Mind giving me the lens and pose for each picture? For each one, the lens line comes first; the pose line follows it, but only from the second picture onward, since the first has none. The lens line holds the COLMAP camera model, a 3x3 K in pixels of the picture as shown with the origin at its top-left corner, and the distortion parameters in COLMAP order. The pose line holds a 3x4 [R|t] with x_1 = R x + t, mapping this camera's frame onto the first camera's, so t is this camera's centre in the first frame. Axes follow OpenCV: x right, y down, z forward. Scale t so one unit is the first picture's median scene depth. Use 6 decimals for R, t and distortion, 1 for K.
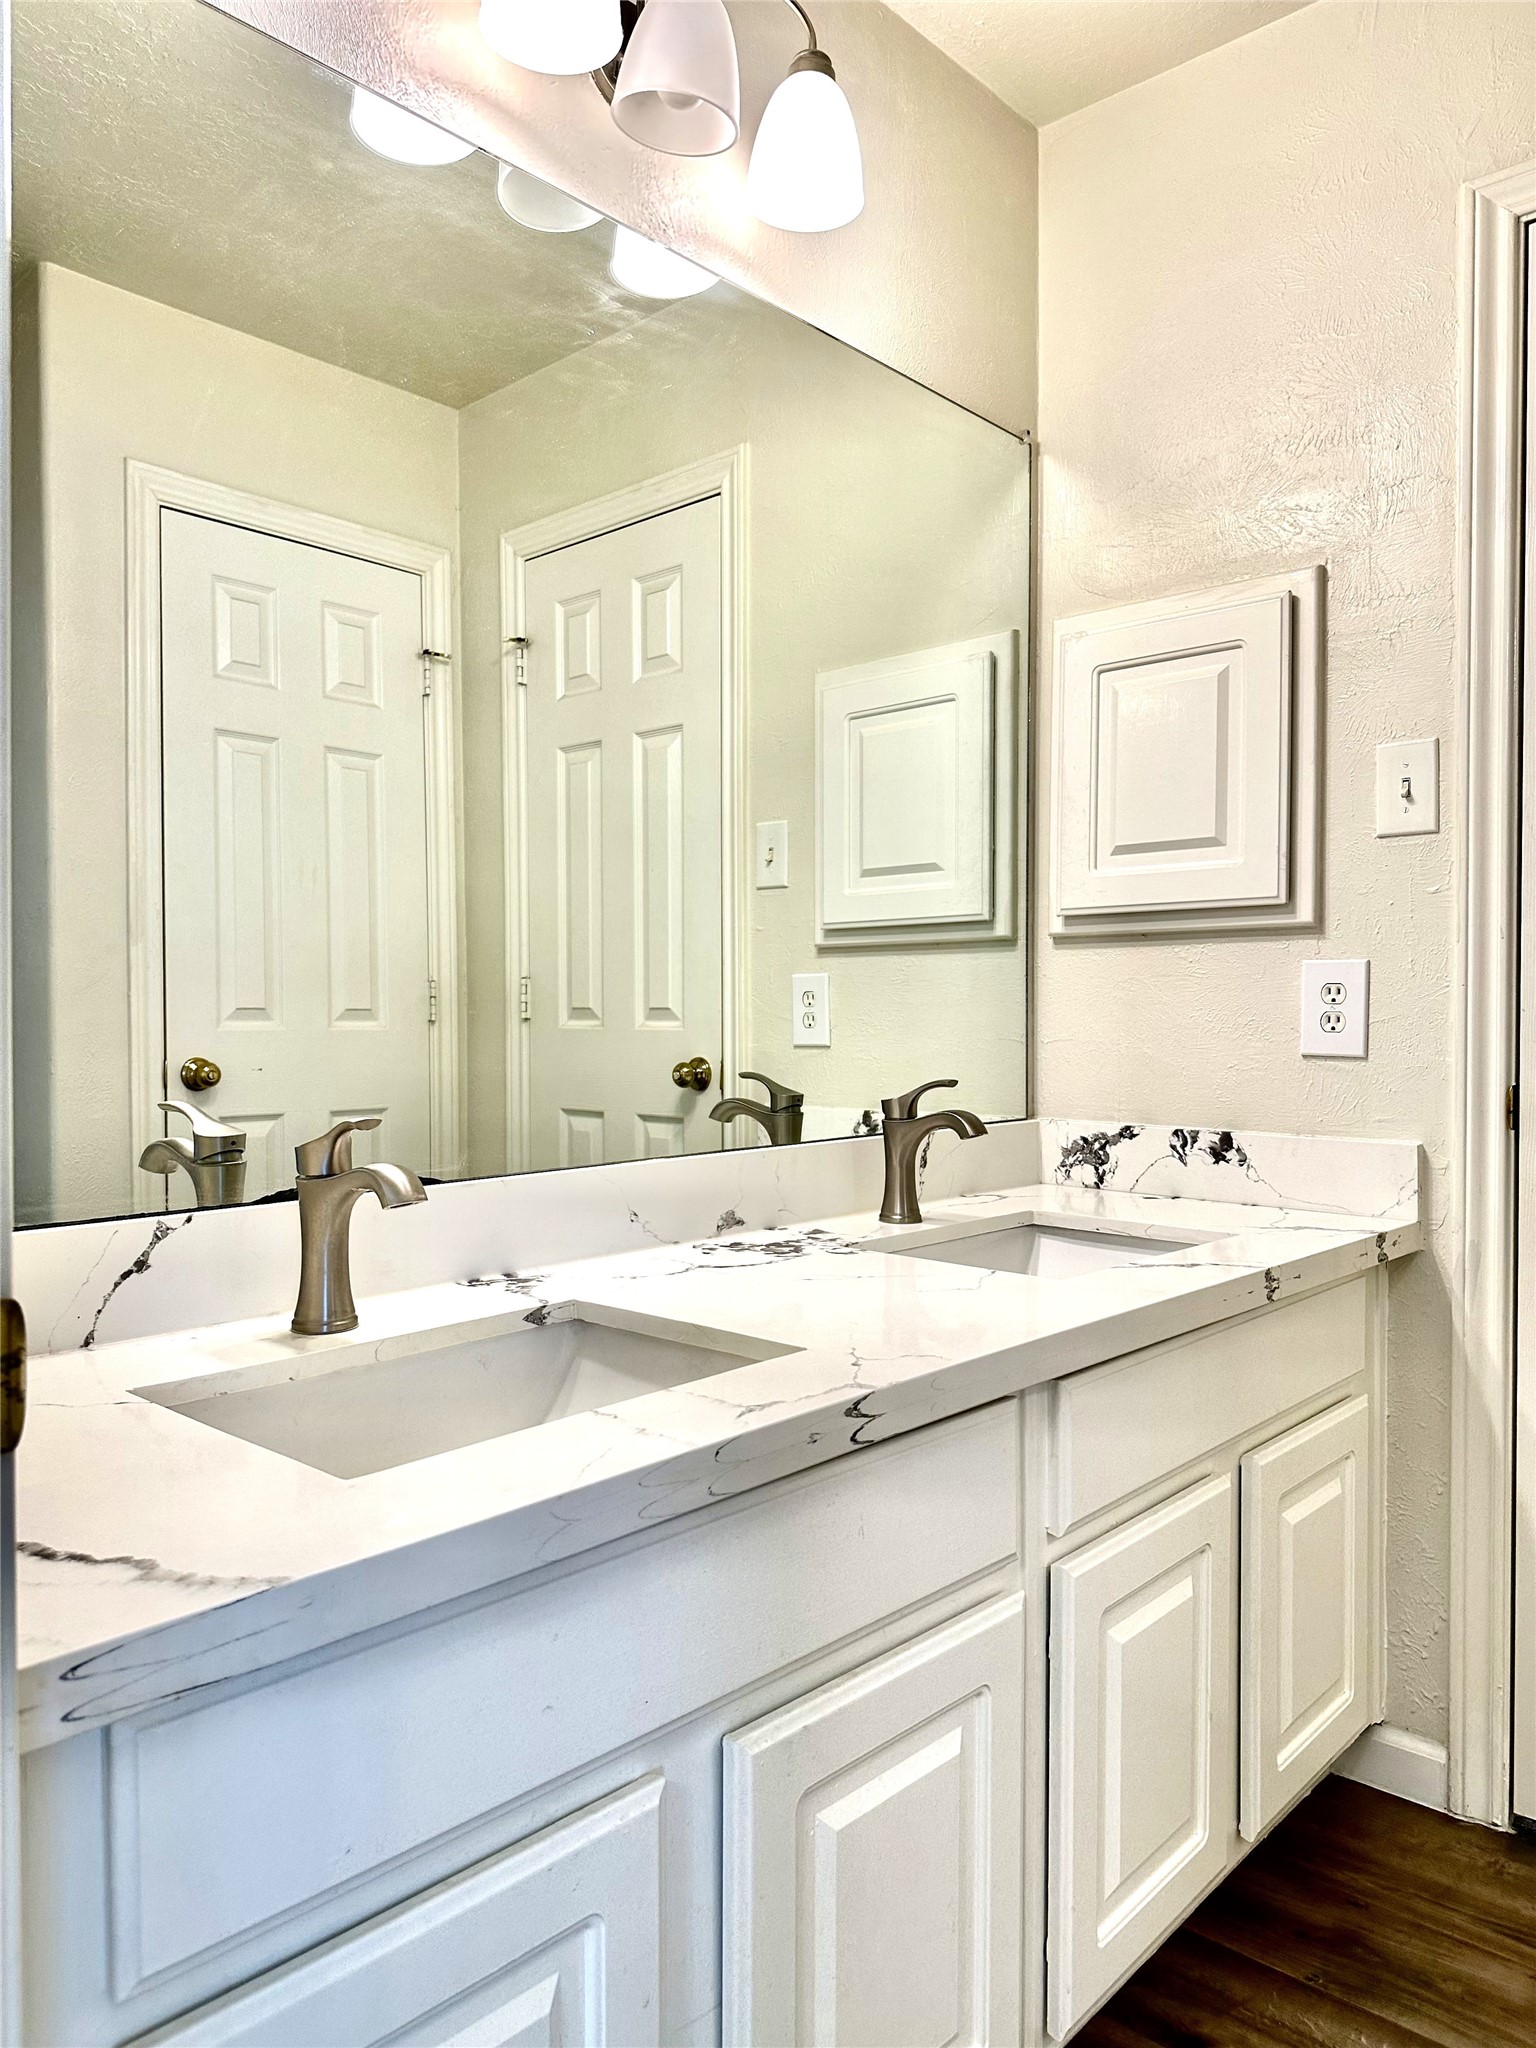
lens RADIAL K [[1438.2, 0, 768.0], [0, 1438.2, 1024.0], [0, 0, 1]] dist [0.156413, -0.215458]
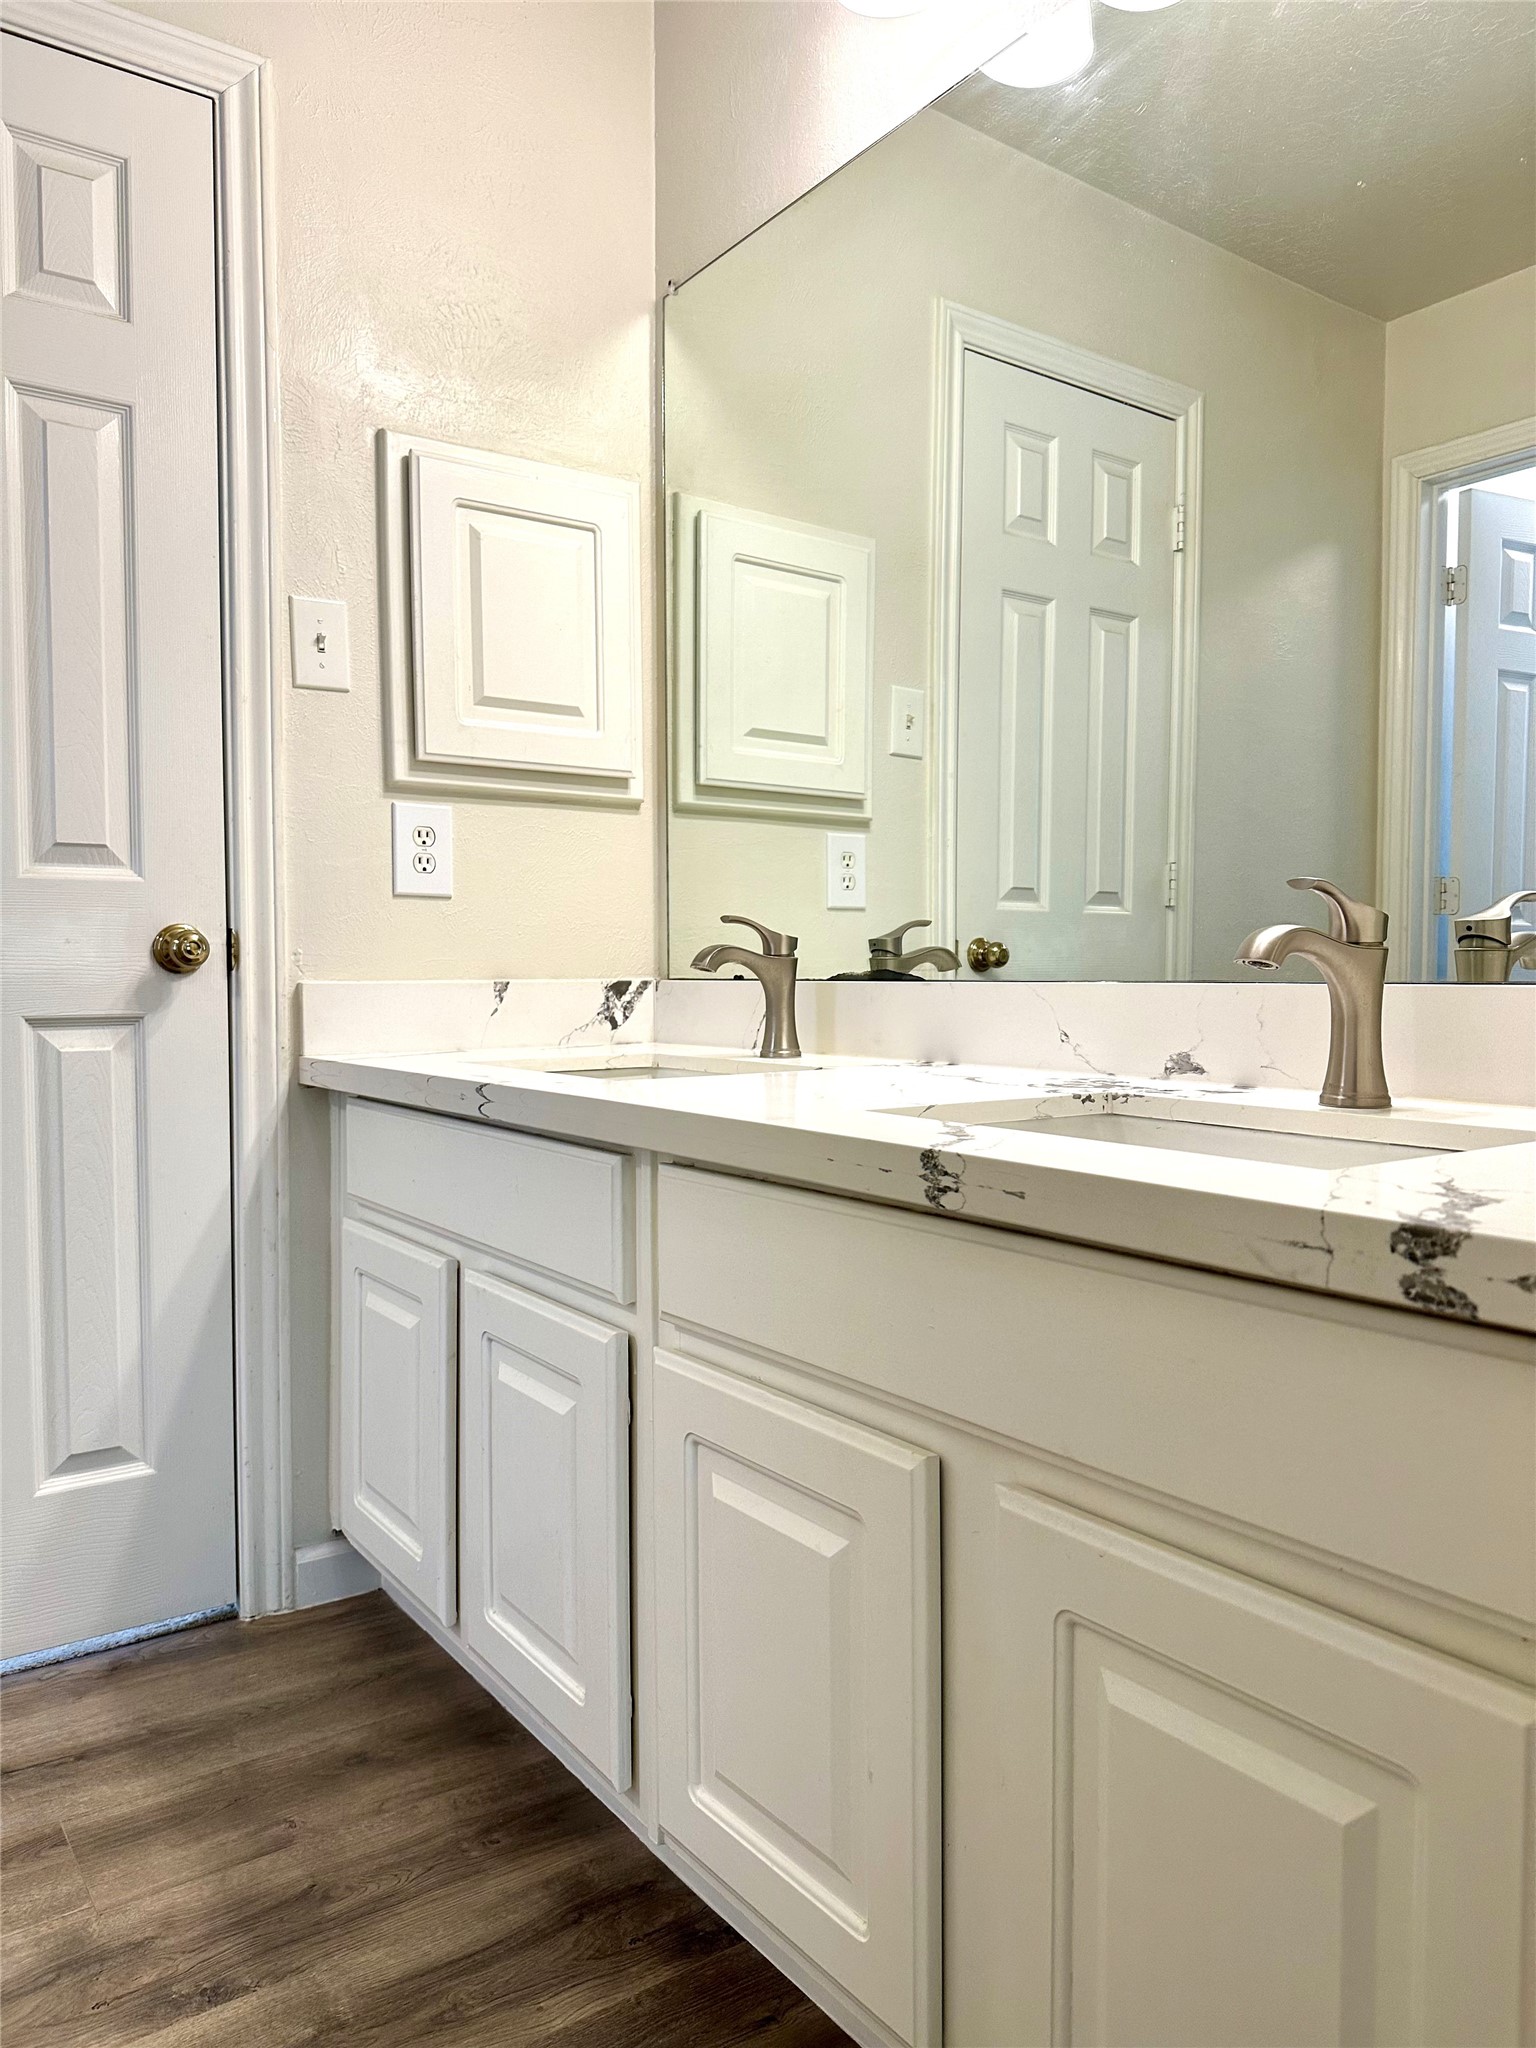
lens RADIAL K [[1438.2, 0, 768.0], [0, 1438.2, 1024.0], [0, 0, 1]] dist [0.156413, -0.215458]
pose [[0.176844, -0.037227, 0.983535, -0.834071], [0.020951, 0.999200, 0.034053, 0.066089], [-0.984016, 0.014584, 0.177482, 0.763580]]
